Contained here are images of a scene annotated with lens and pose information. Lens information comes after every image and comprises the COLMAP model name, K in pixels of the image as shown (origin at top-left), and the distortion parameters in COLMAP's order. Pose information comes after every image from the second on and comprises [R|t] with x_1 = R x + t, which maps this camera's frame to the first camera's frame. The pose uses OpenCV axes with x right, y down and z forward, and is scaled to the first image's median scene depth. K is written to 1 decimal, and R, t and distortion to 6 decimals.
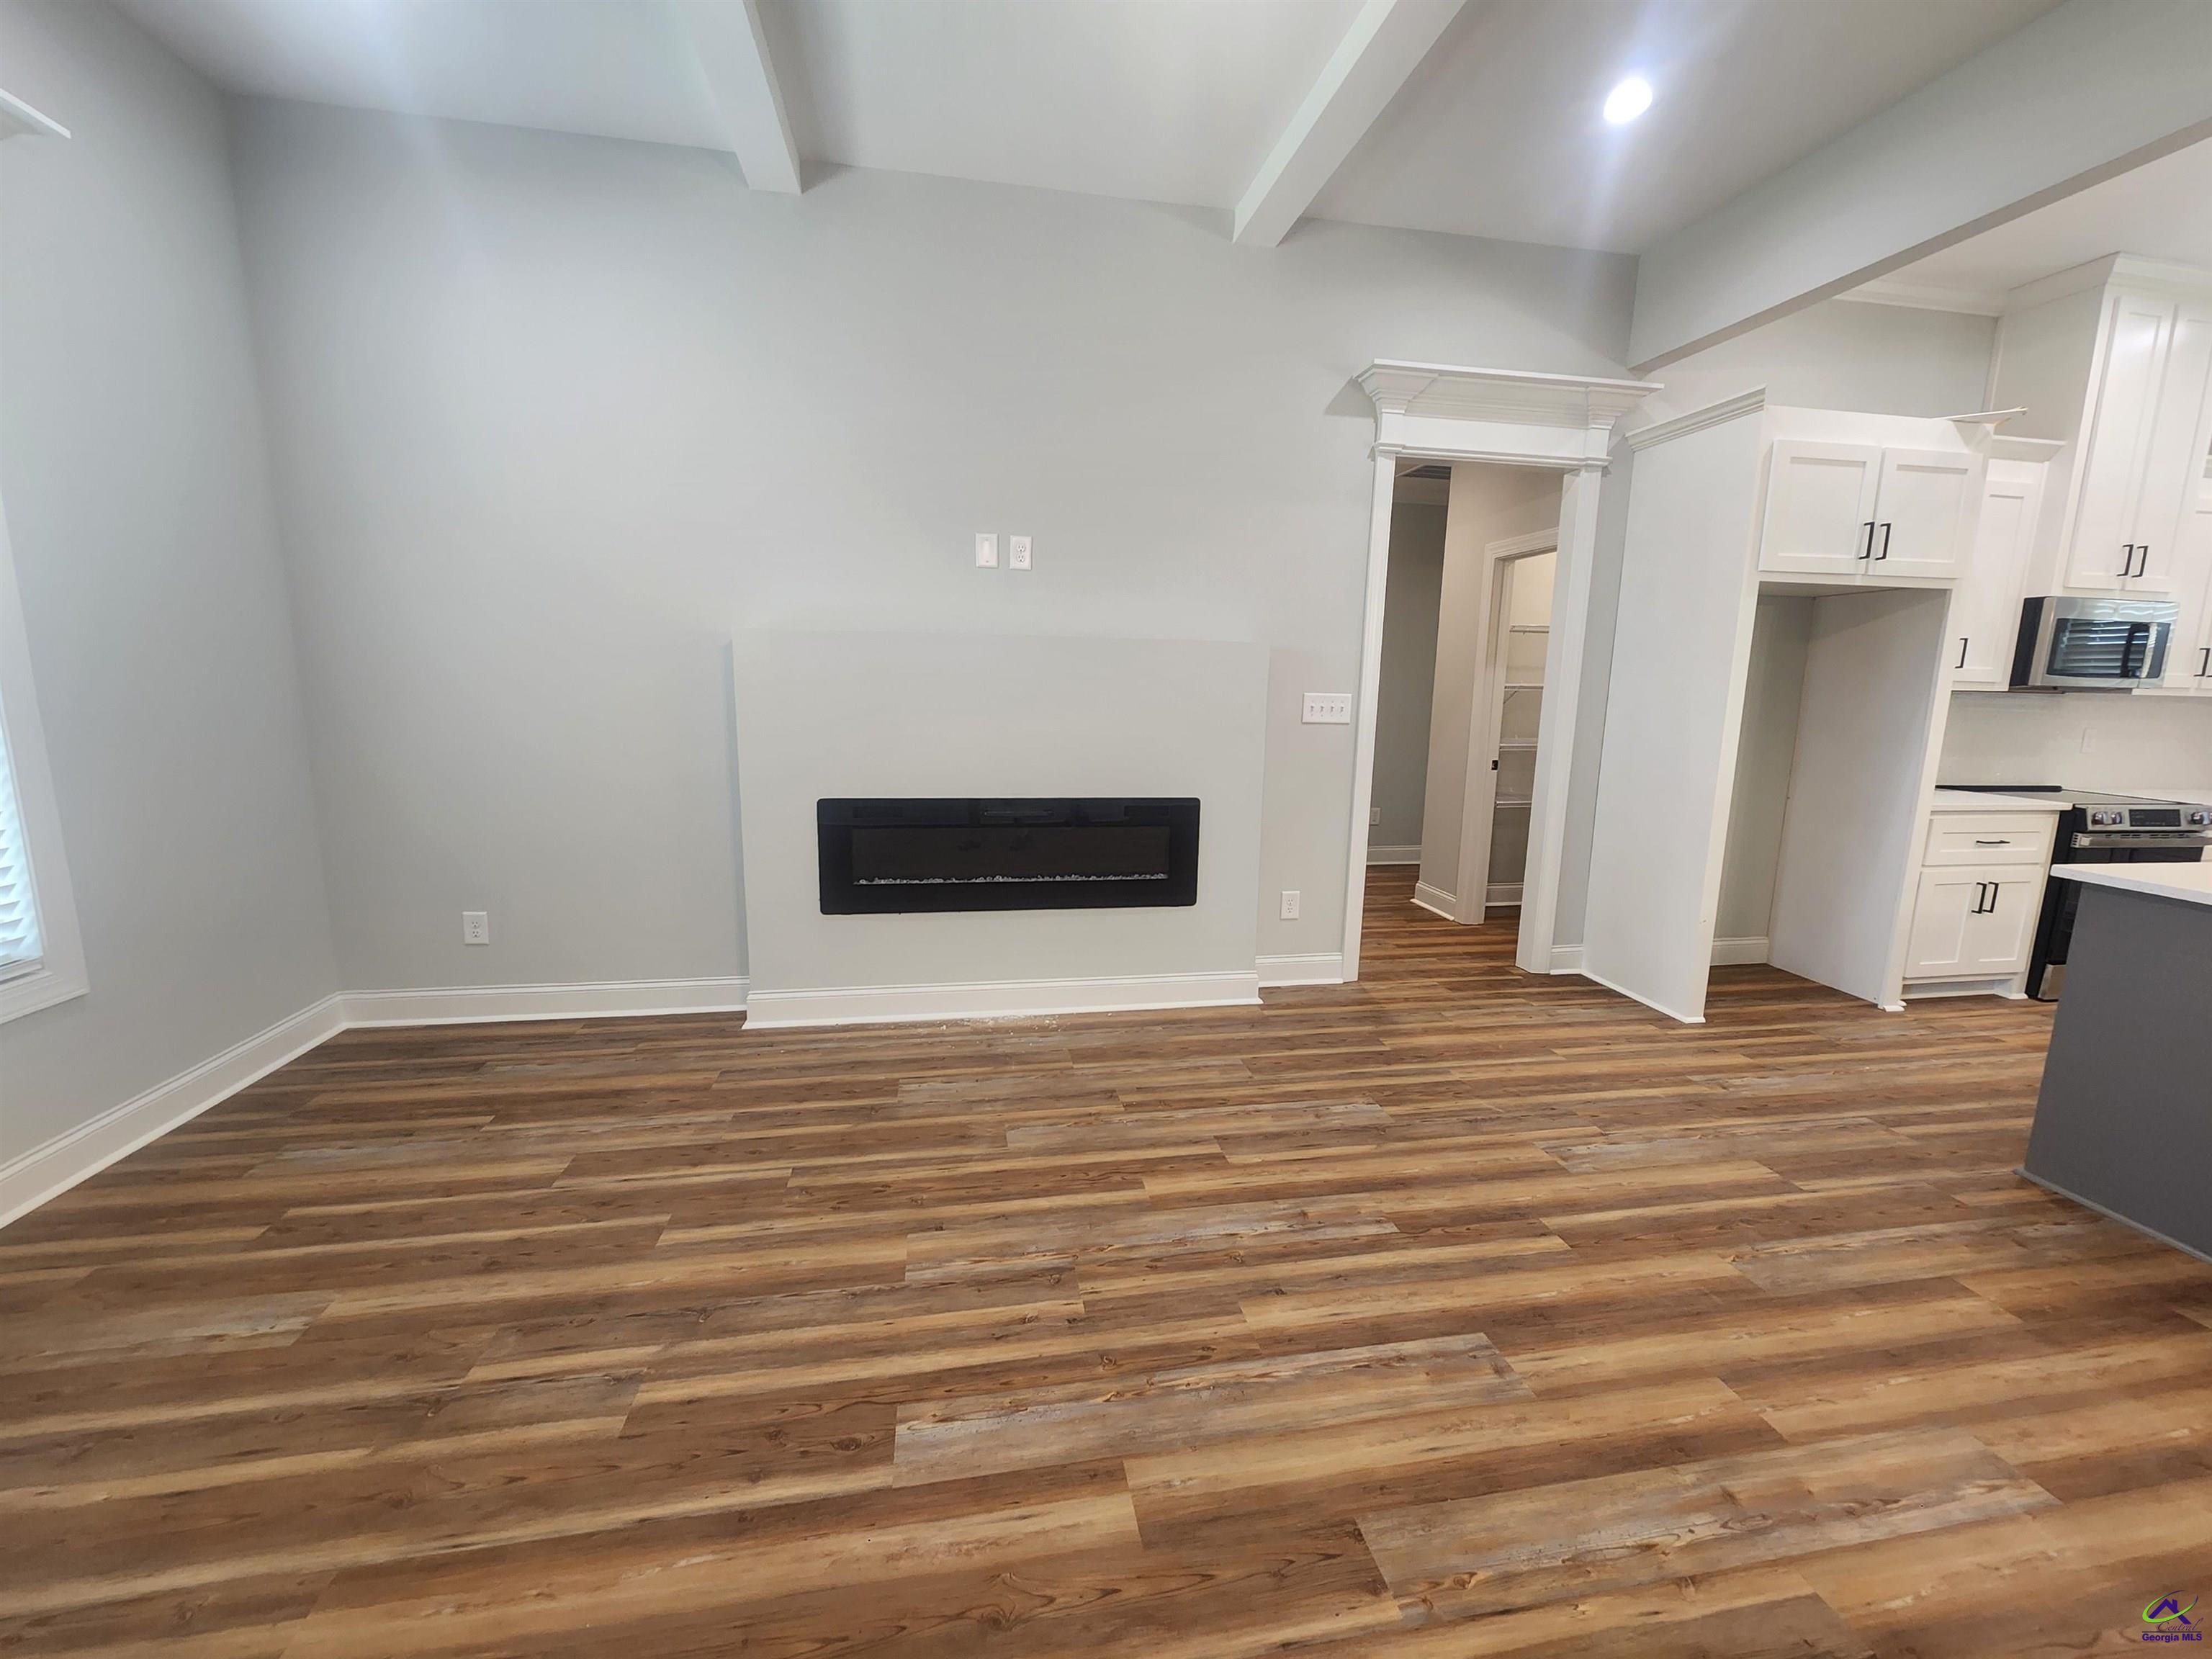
lens RADIAL K [[888.7, 0, 1110.2], [0, 888.7, 837.9], [0, 0, 1]] dist [-0.008968, -0.000032]
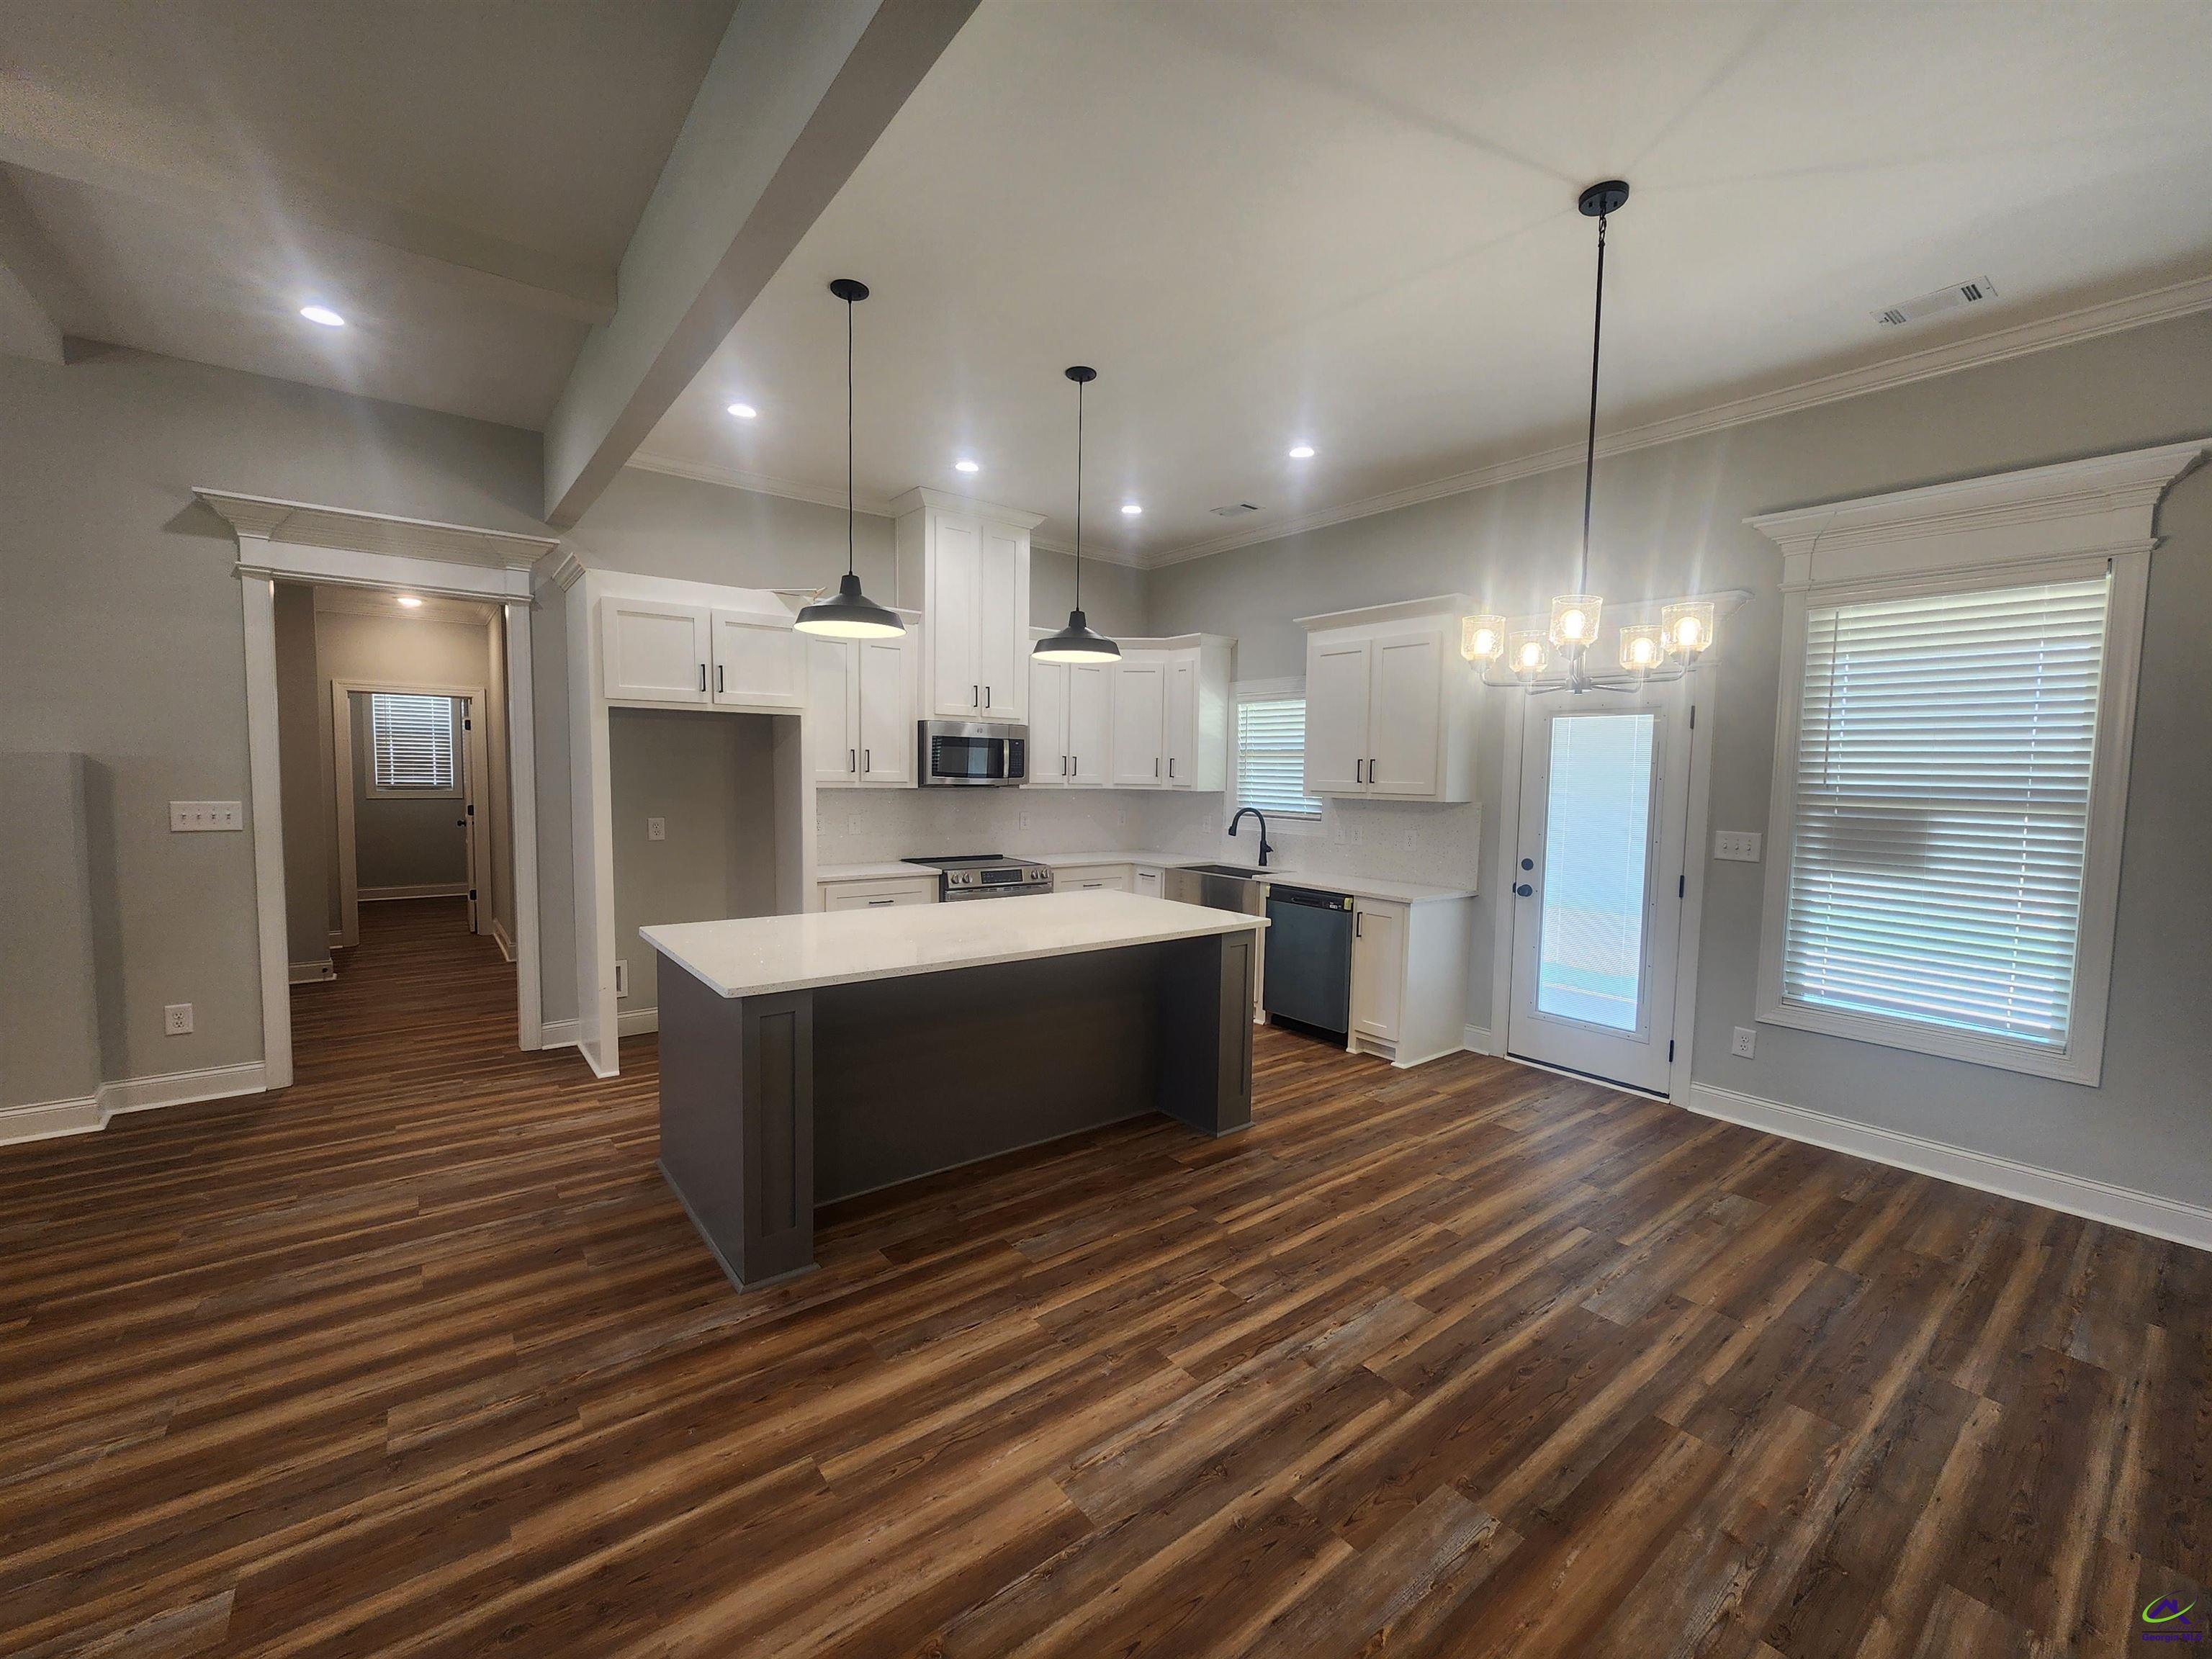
lens RADIAL K [[893.0, 0, 1110.2], [0, 893.0, 835.9], [0, 0, 1]] dist [-0.000699, 0.000212]
pose [[0.881679, -0.037300, 0.470374, 0.682445], [0.080782, 0.994085, -0.072591, 0.031721], [-0.464884, 0.102000, 0.879477, -0.360305]]
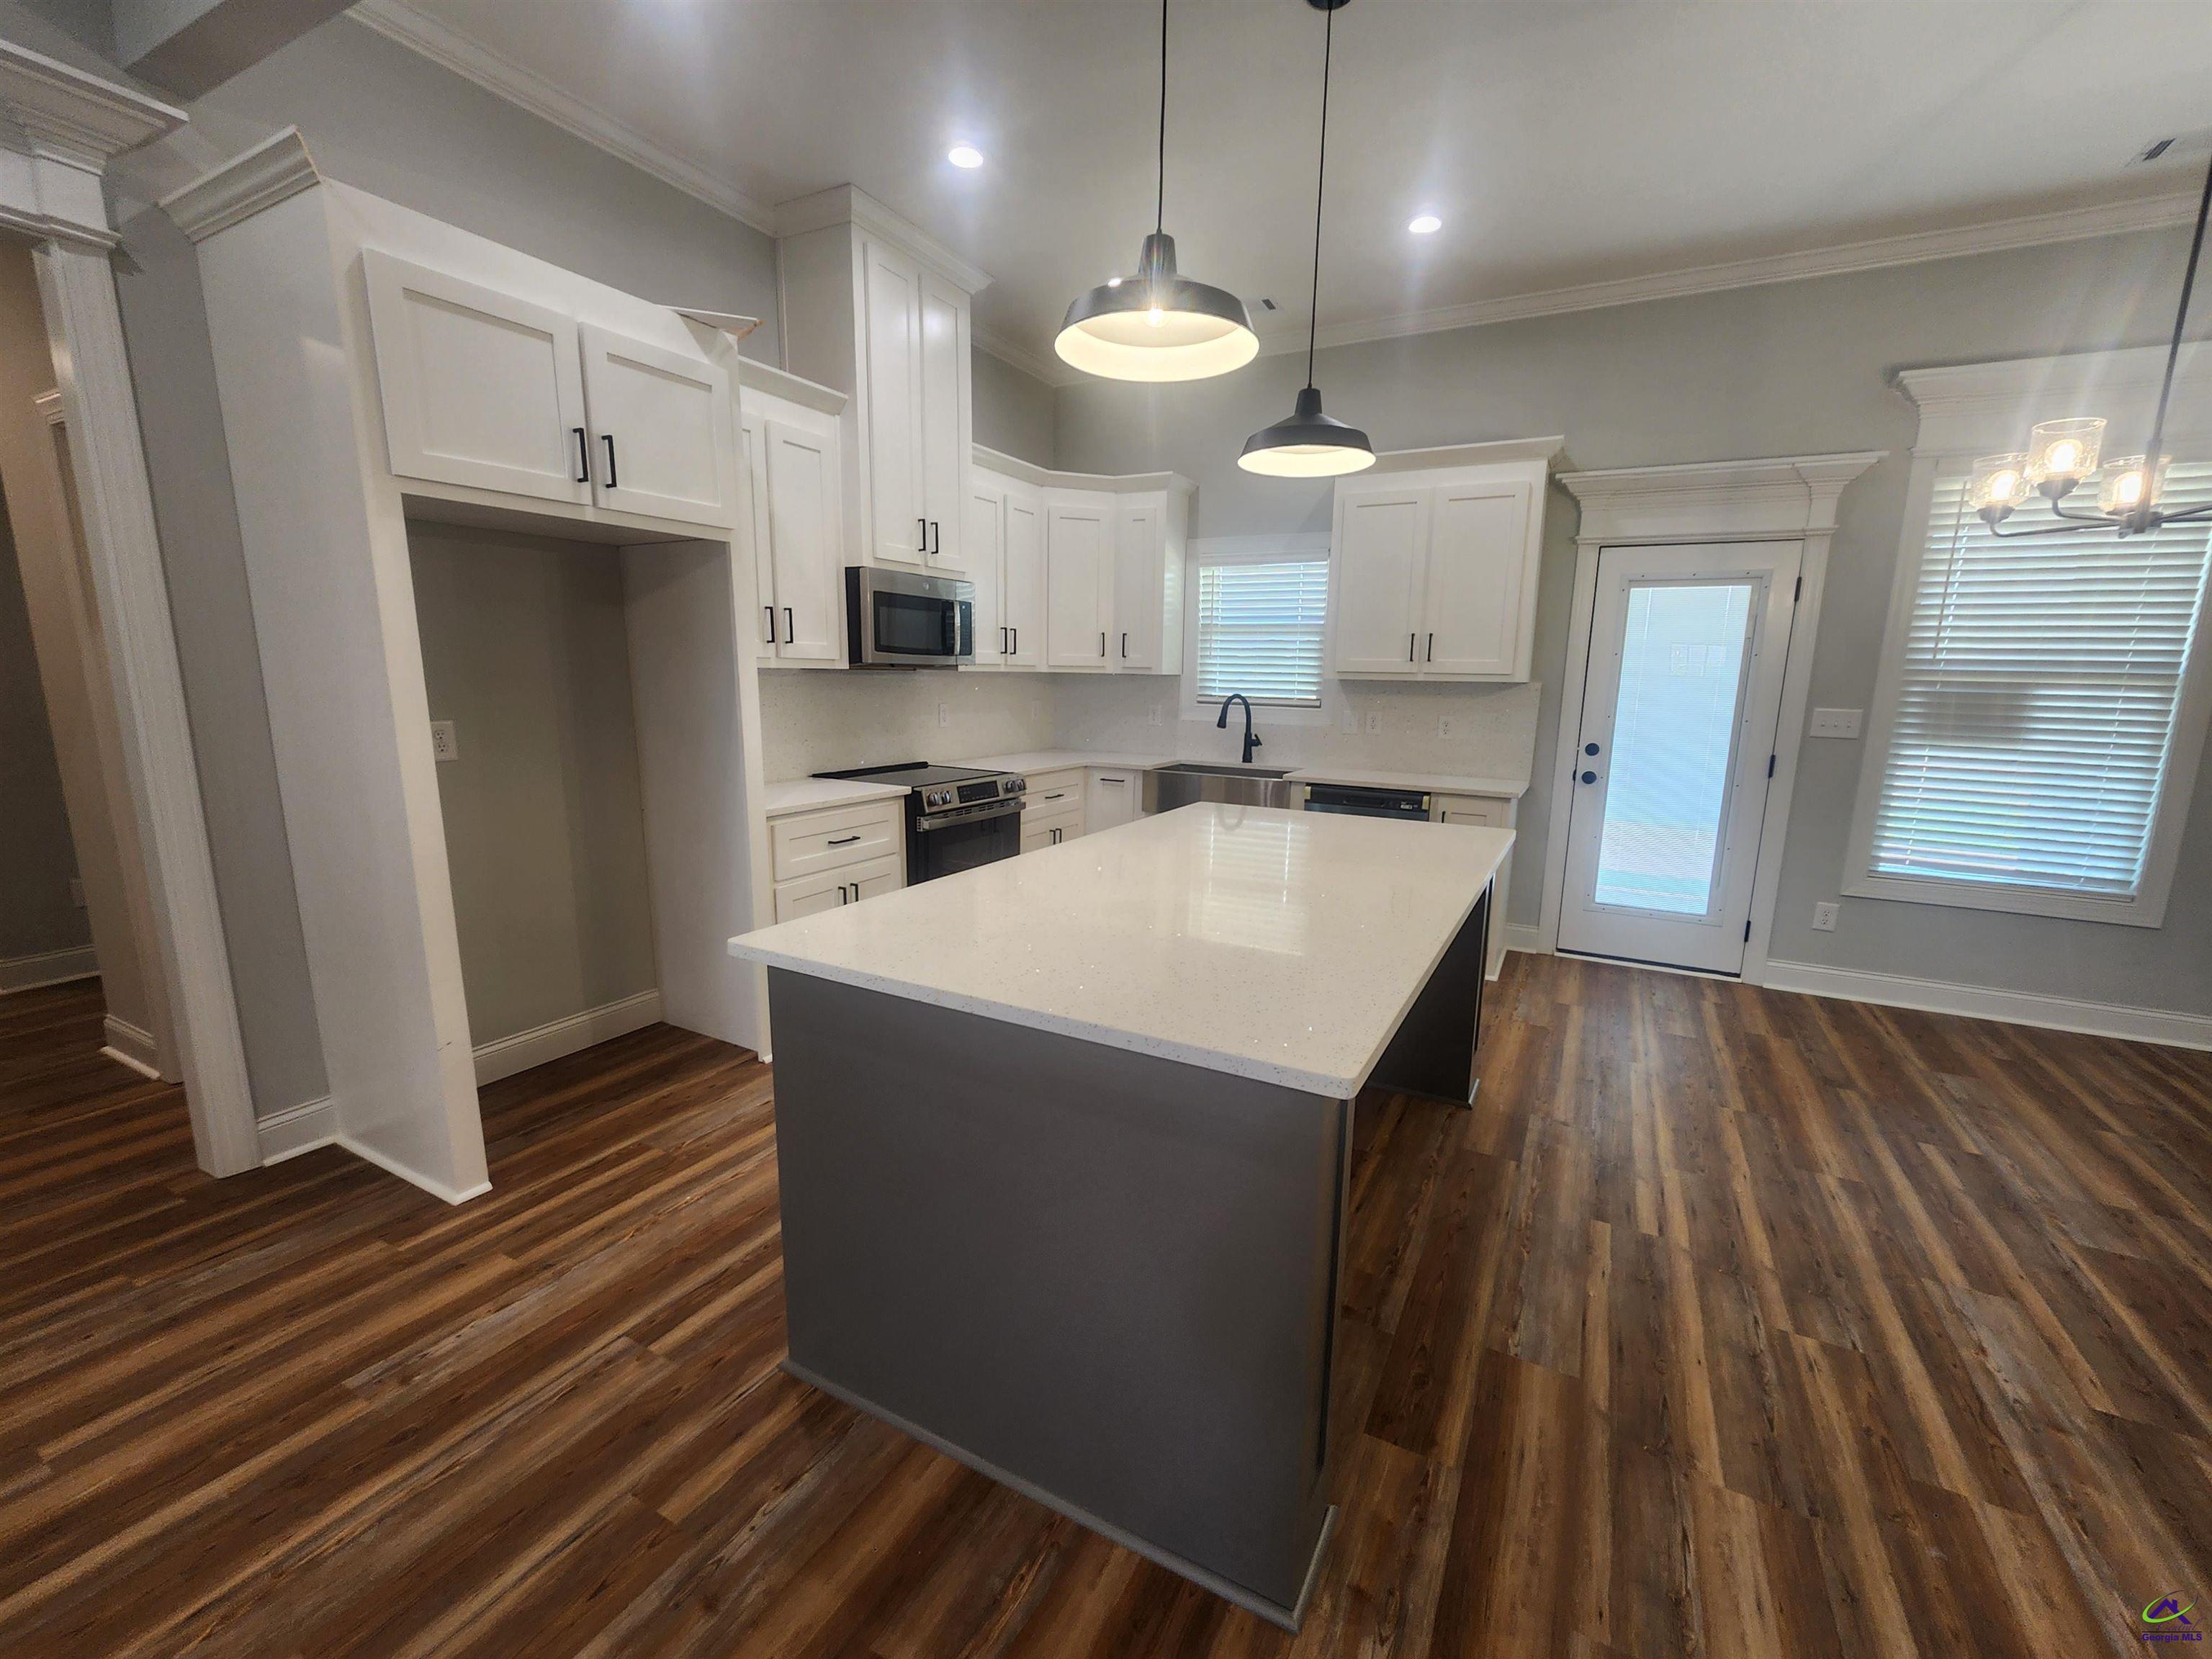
lens RADIAL K [[901.9, 0, 1109.9], [0, 901.9, 836.4], [0, 0, 1]] dist [-0.000170, 0.000169]
pose [[0.619546, -0.148600, 0.770766, 0.469932], [0.129841, 0.987792, 0.086074, -0.042840], [-0.774147, 0.046750, 0.631277, 0.217914]]
